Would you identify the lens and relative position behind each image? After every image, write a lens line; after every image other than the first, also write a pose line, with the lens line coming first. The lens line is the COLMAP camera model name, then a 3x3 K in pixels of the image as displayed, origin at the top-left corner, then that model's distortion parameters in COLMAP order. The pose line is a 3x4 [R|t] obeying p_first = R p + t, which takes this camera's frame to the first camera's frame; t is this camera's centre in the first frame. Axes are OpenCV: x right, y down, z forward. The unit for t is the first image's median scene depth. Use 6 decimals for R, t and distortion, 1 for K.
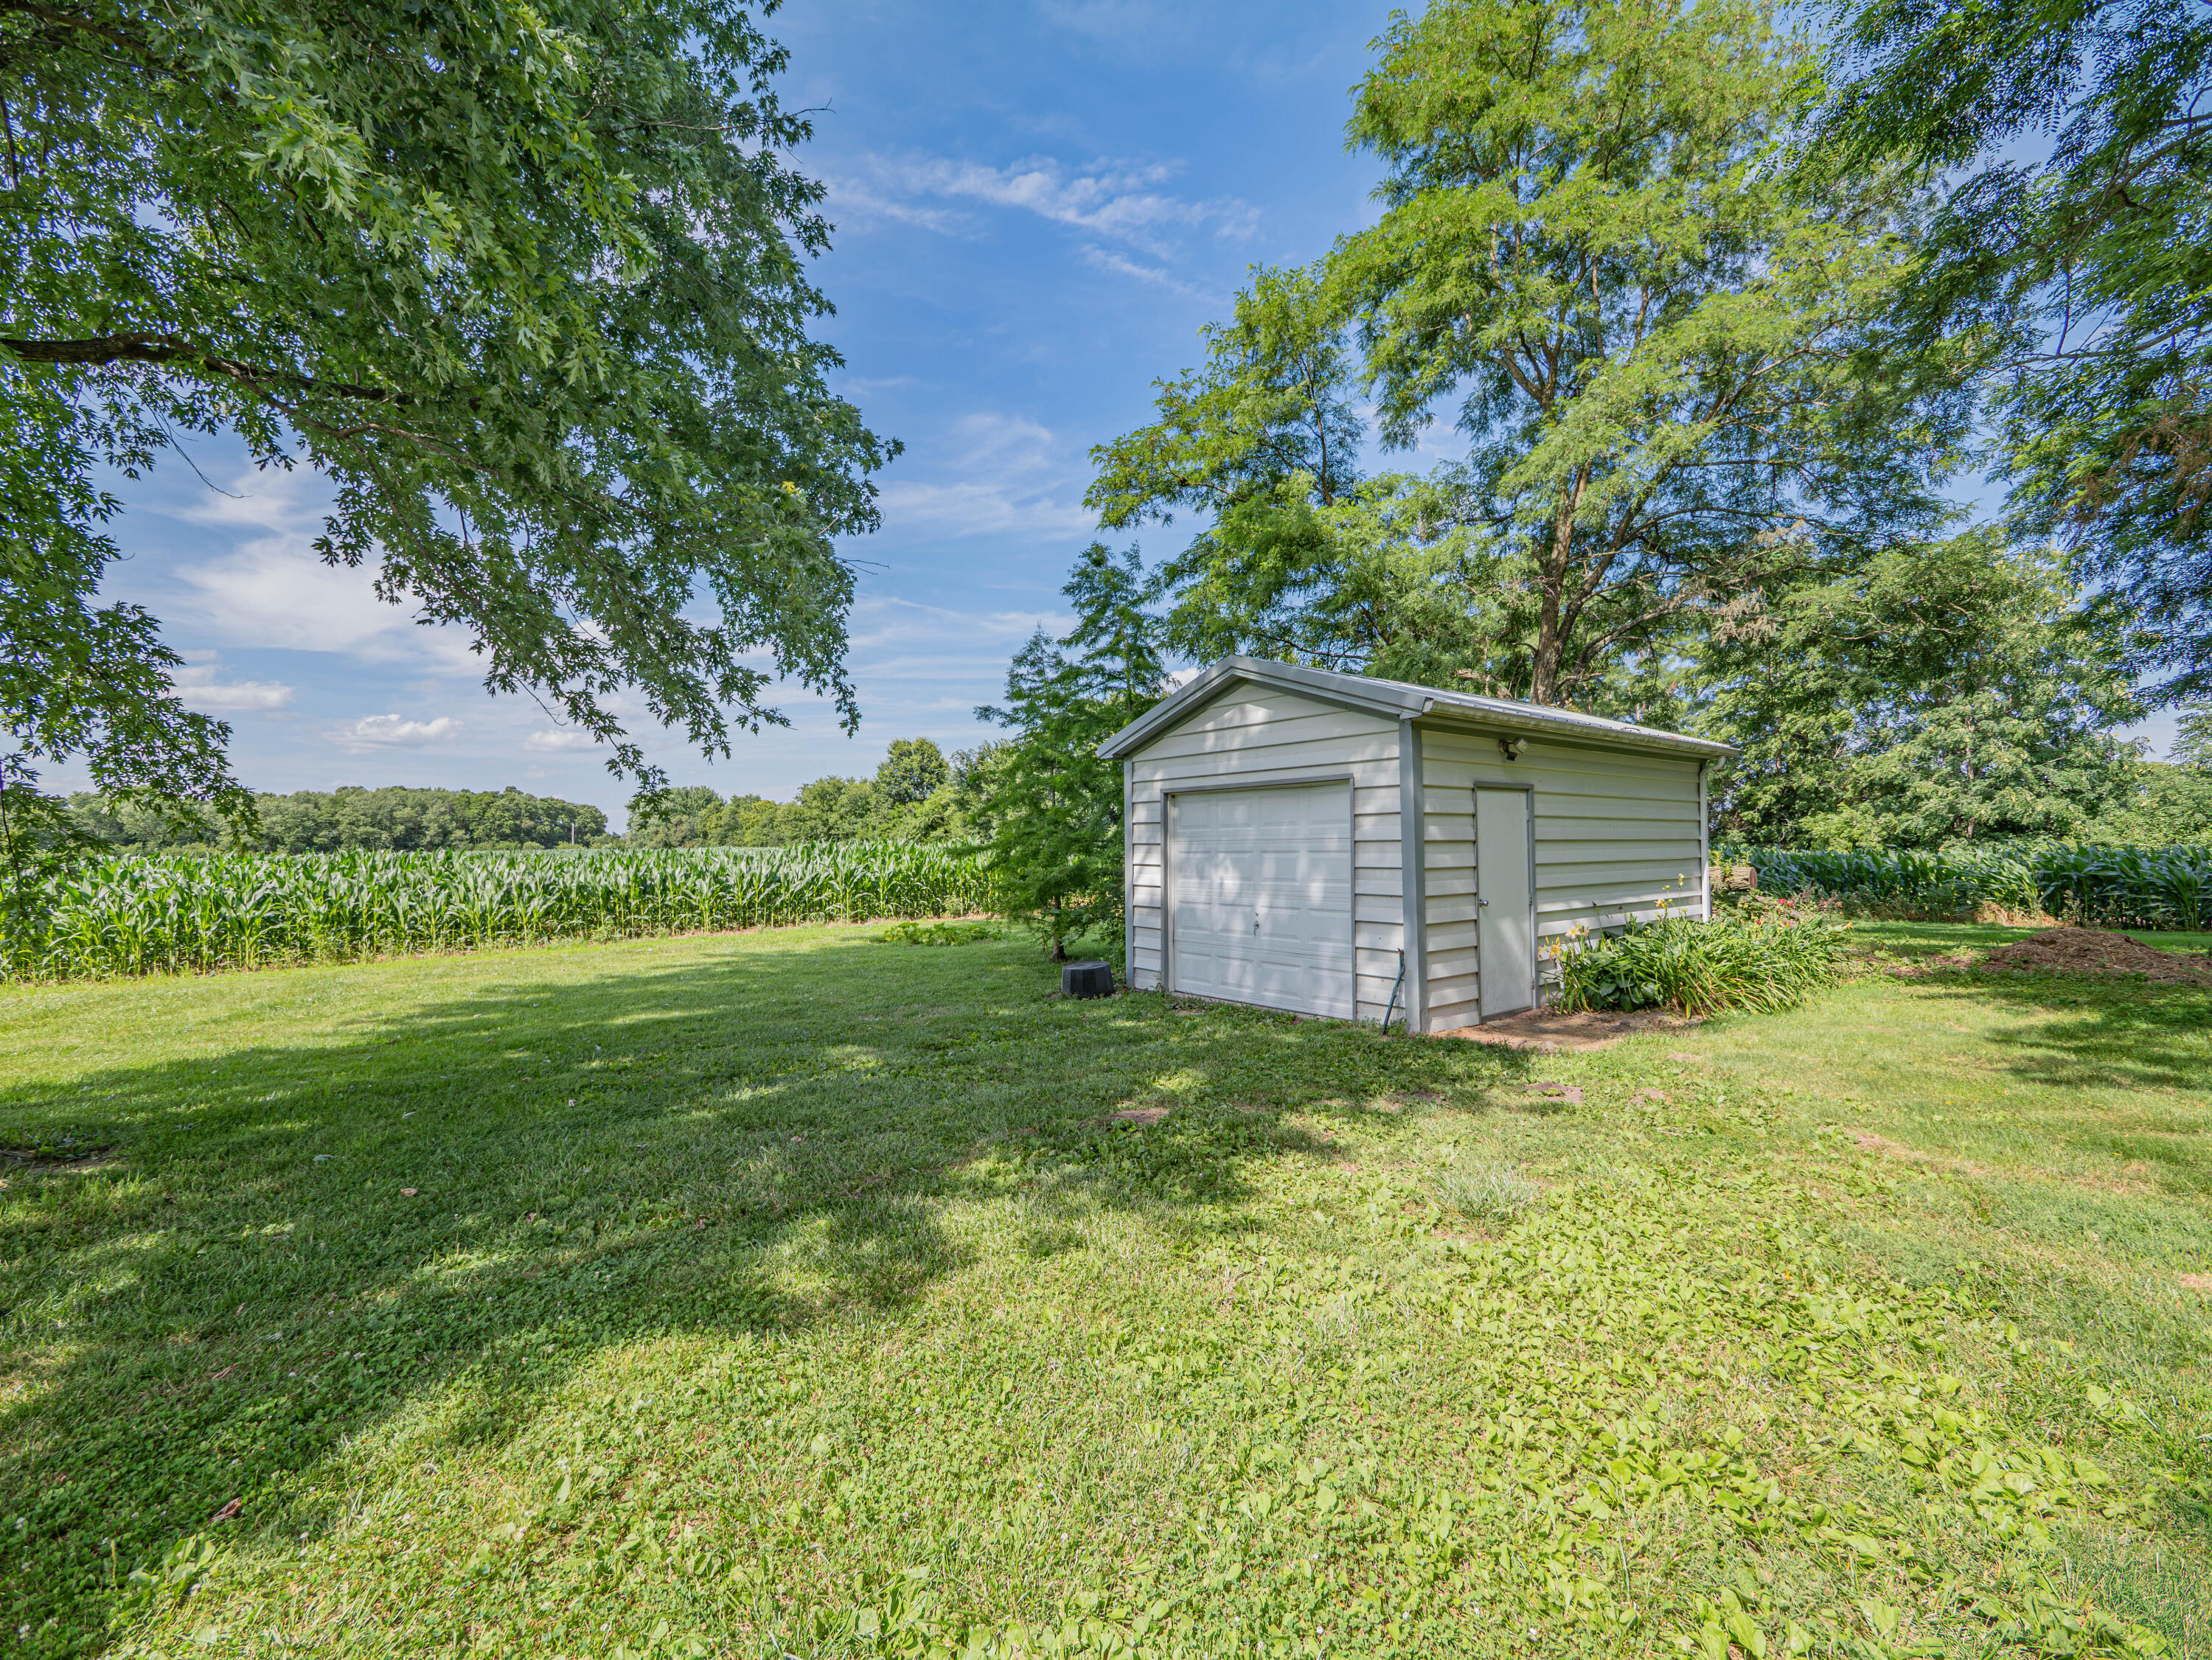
lens RADIAL K [[904.6, 0, 1108.0], [0, 904.6, 837.9], [0, 0, 1]] dist [-0.002445, -0.000059]
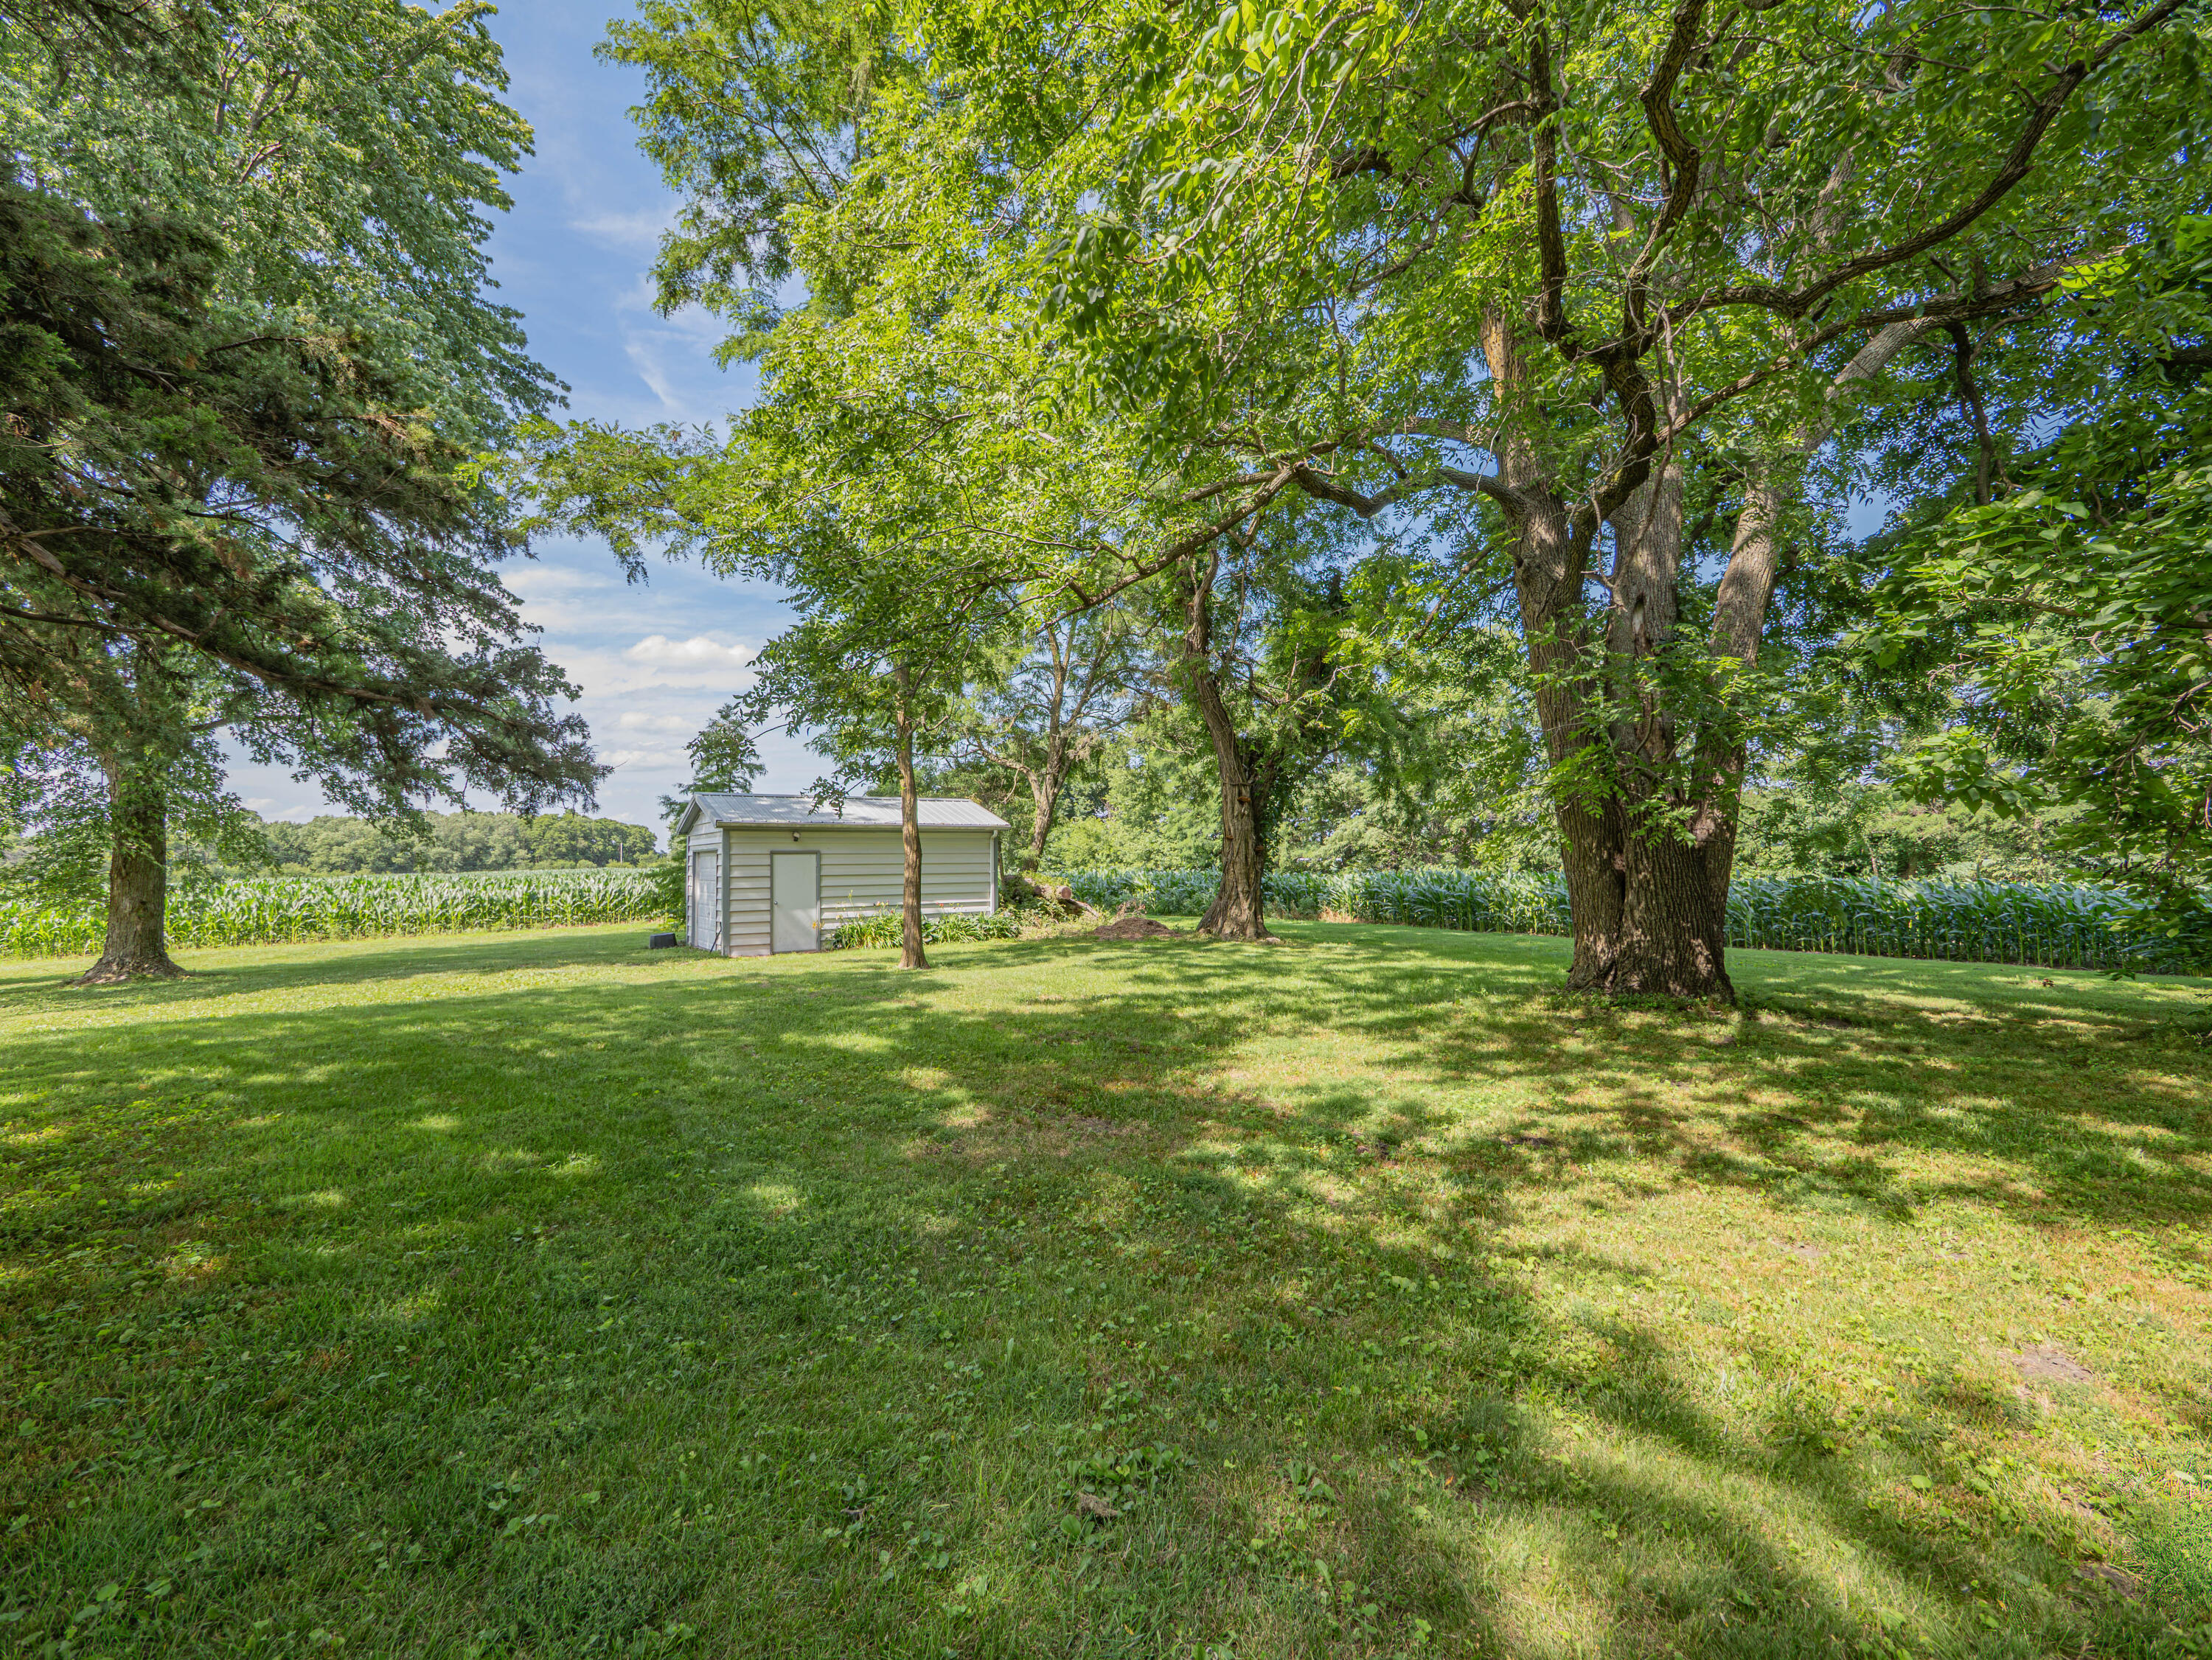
lens RADIAL K [[904.6, 0, 1105.1], [0, 904.6, 834.1], [0, 0, 1]] dist [-0.002445, -0.000059]
pose [[0.998148, -0.005324, -0.060596, 0.560440], [0.004060, 0.999772, -0.020973, -0.021493], [0.060694, 0.020688, 0.997942, -0.509593]]
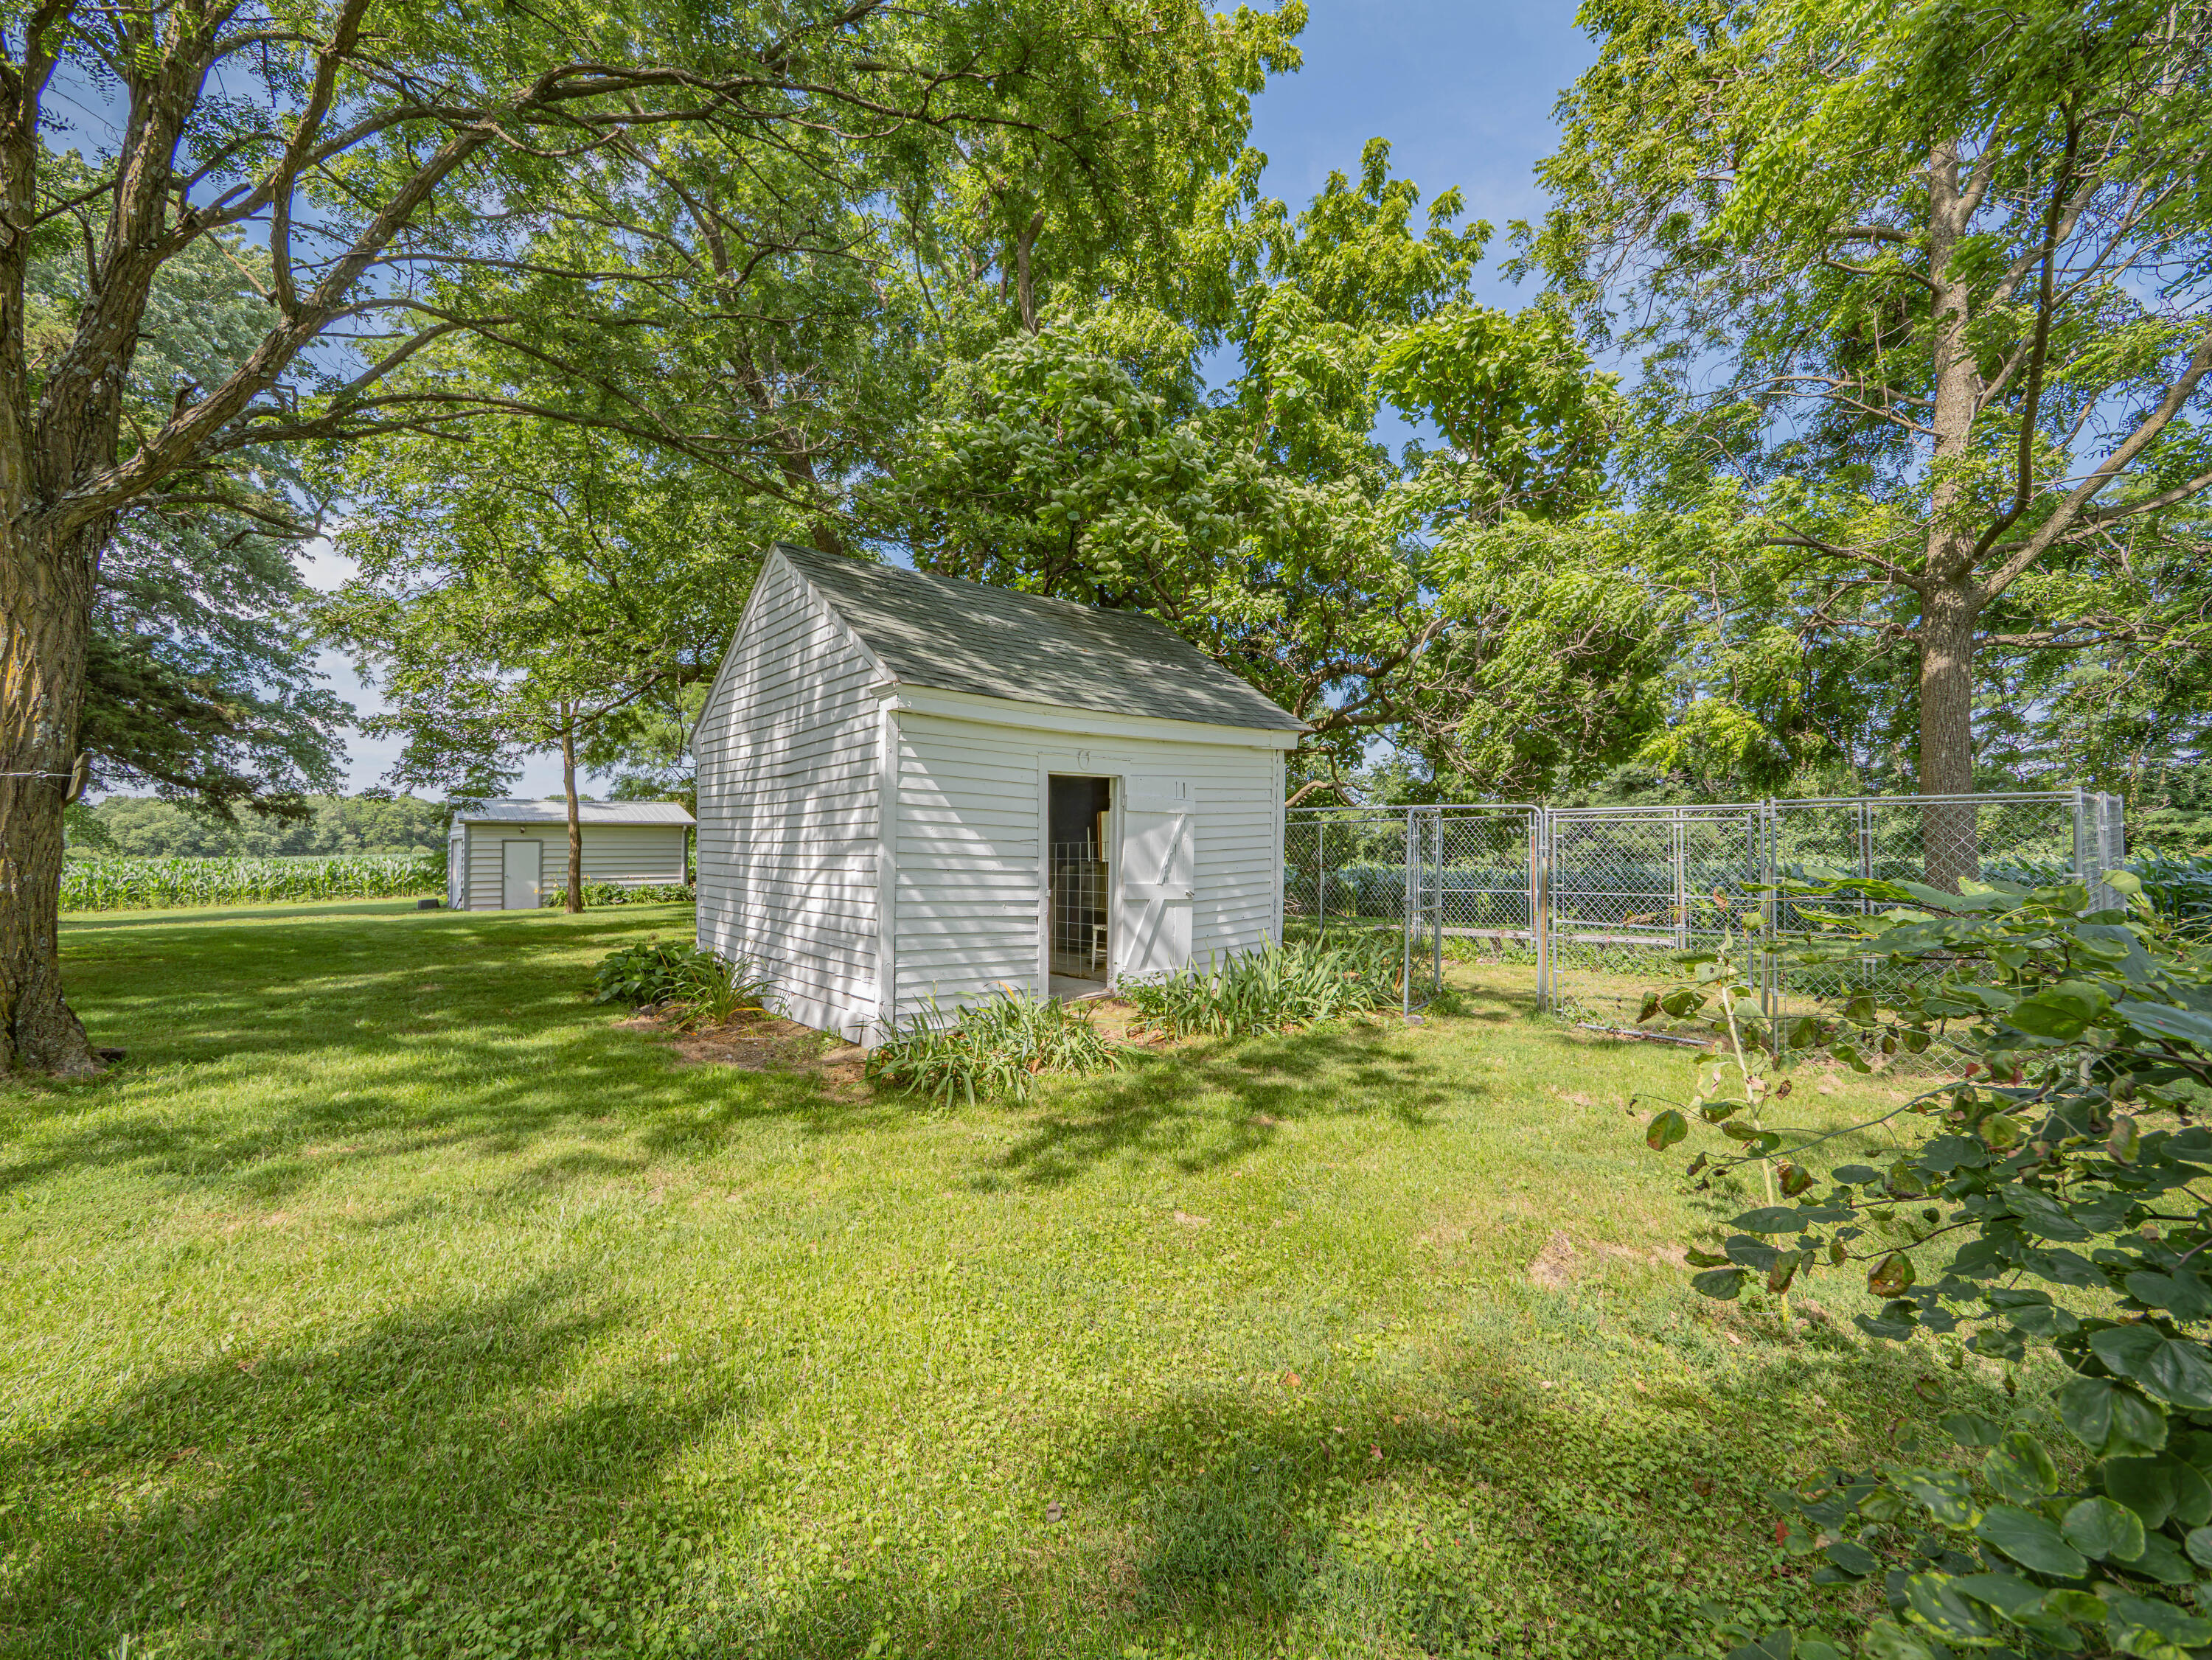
lens RADIAL K [[904.6, 0, 1105.4], [0, 904.6, 831.2], [0, 0, 1]] dist [-0.002445, -0.000059]
pose [[0.998235, 0.002303, 0.059342, 0.972793], [-0.001648, 0.999937, -0.011089, -0.023963], [-0.059364, 0.010971, 0.998176, -0.990481]]
